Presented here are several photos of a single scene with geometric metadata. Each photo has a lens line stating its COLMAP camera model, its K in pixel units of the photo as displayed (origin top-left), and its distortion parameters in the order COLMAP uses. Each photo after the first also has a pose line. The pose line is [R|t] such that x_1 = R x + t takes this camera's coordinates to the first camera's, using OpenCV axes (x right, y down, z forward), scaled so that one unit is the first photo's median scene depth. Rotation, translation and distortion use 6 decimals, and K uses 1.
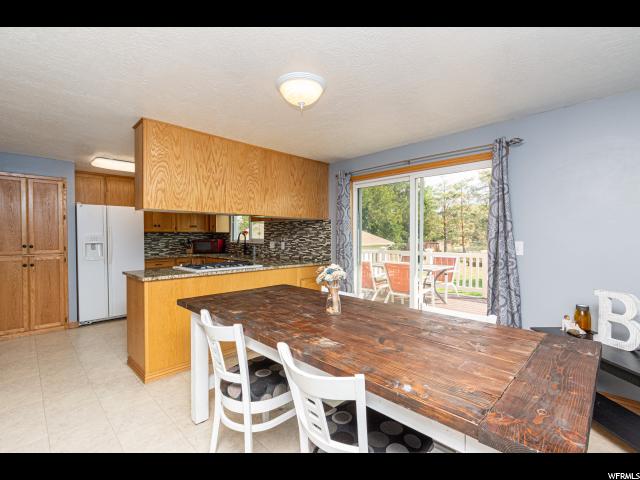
lens RADIAL K [[292.0, 0, 320.0], [0, 292.0, 240.0], [0, 0, 1]] dist [0.001325, 0.000491]
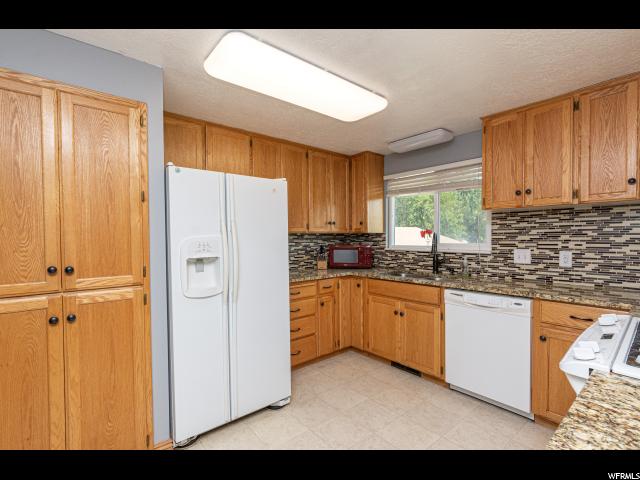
lens RADIAL K [[295.3, 0, 320.8], [0, 295.3, 243.5], [0, 0, 1]] dist [0.000018, -0.000111]
pose [[0.997254, -0.005522, -0.073857, -0.574517], [0.005732, 0.999980, 0.002632, -0.010467], [0.073841, -0.003048, 0.997265, 0.582597]]
